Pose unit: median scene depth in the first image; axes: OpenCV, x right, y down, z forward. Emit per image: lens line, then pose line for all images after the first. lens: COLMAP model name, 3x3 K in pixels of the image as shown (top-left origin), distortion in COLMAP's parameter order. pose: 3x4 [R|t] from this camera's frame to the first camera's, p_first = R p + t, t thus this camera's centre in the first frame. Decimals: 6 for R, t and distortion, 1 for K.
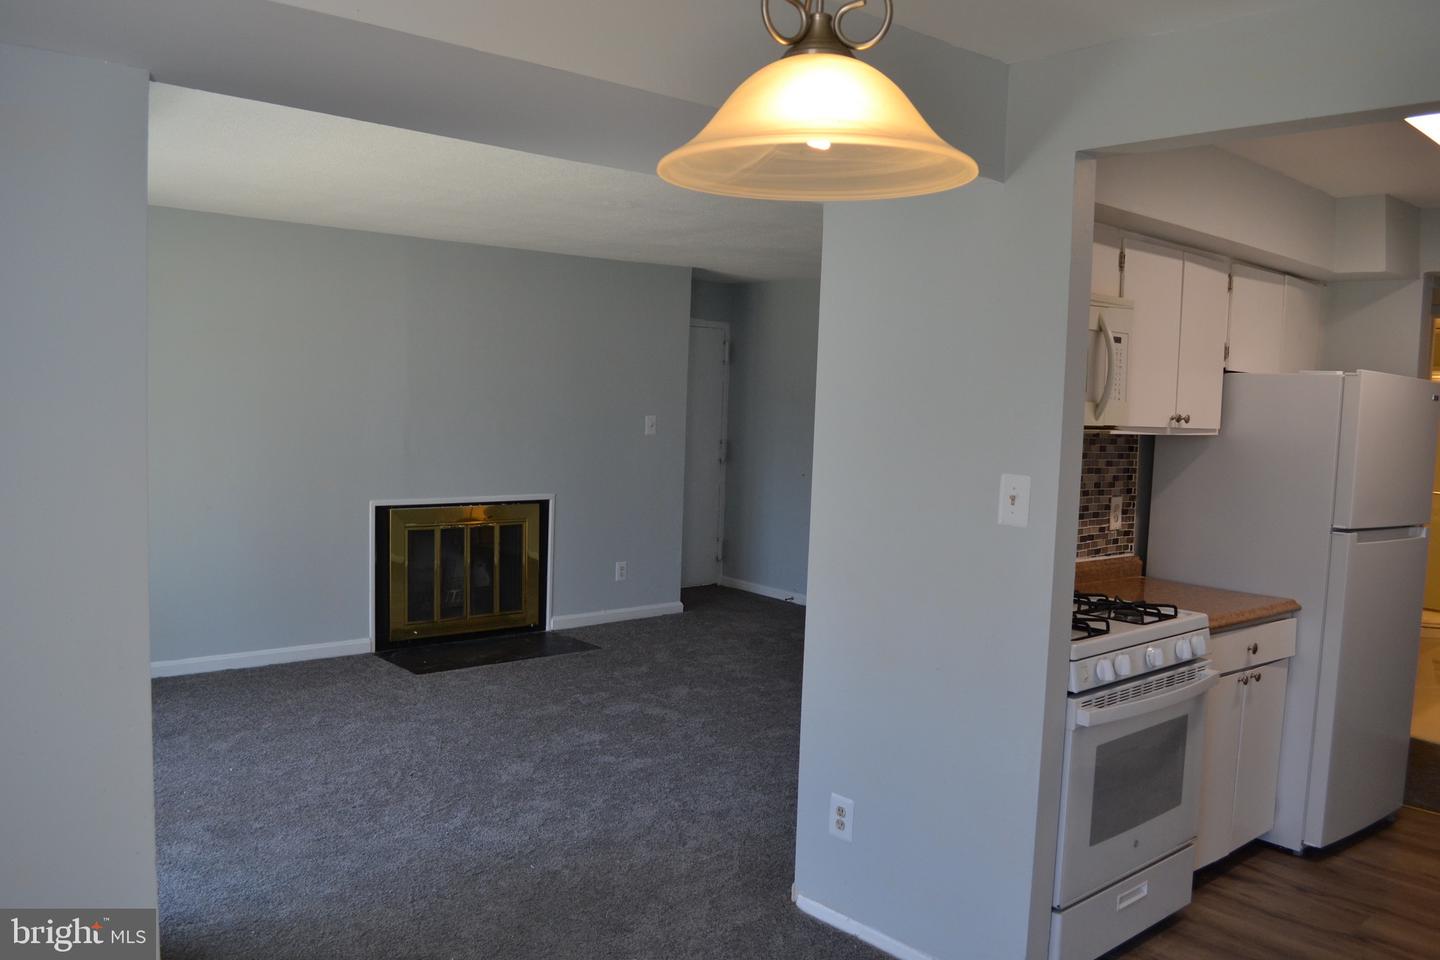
lens RADIAL K [[1141.9, 0, 720.0], [0, 1141.9, 480.0], [0, 0, 1]] dist [-0.087470, 0.009590]
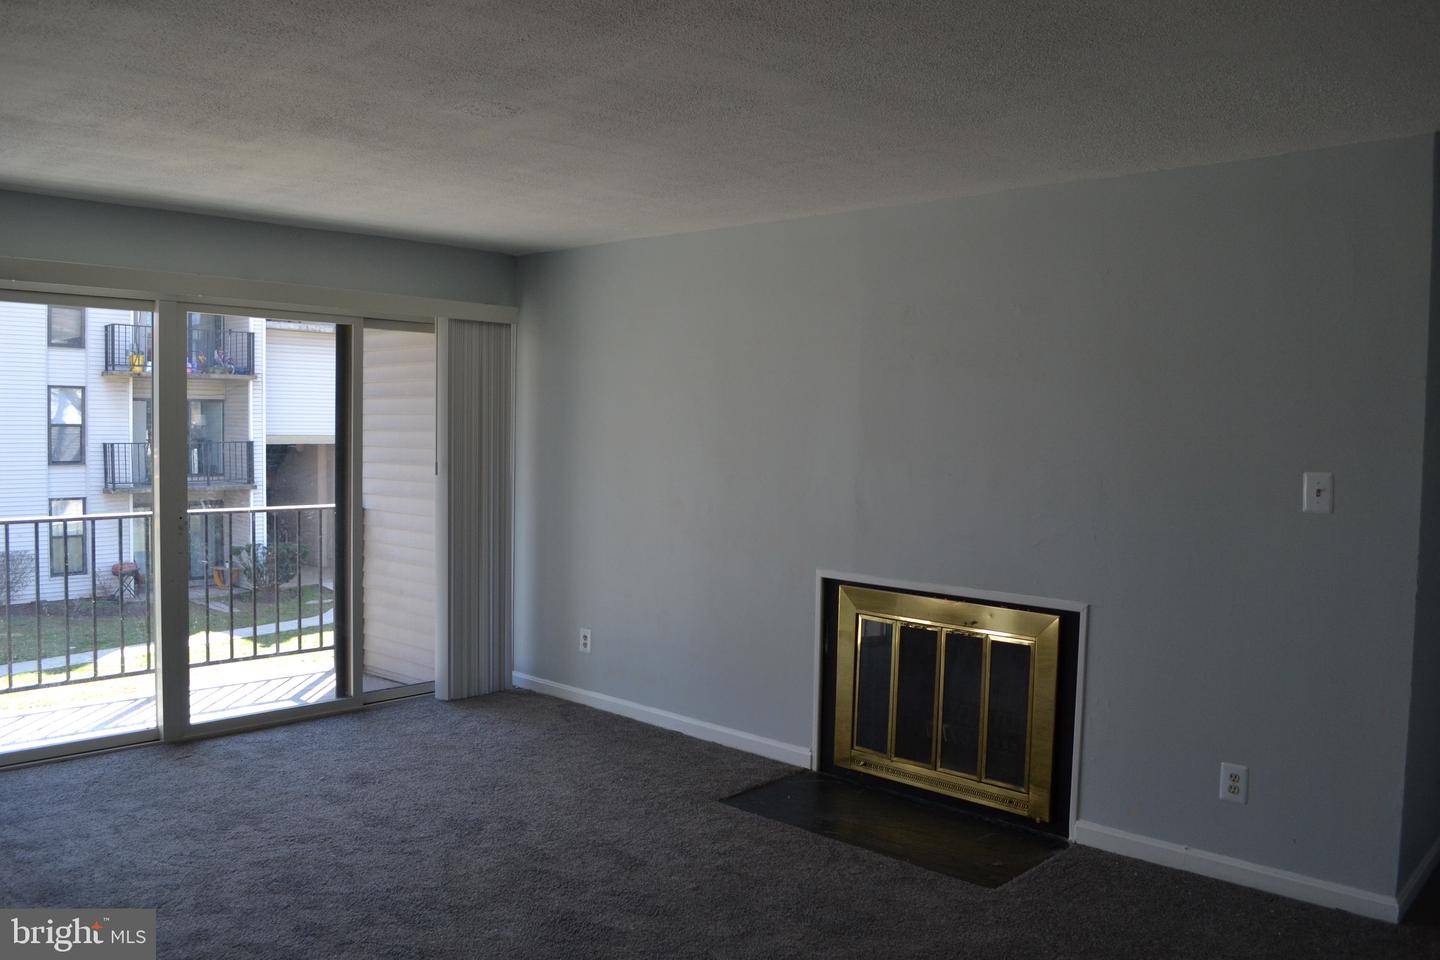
lens RADIAL K [[1141.9, 0, 720.0], [0, 1141.9, 480.0], [0, 0, 1]] dist [-0.087470, 0.009590]
pose [[0.096549, 0.017239, -0.995179, 0.387986], [-0.090473, 0.995863, 0.008473, -0.036532], [0.991208, 0.089219, 0.097710, 0.750719]]
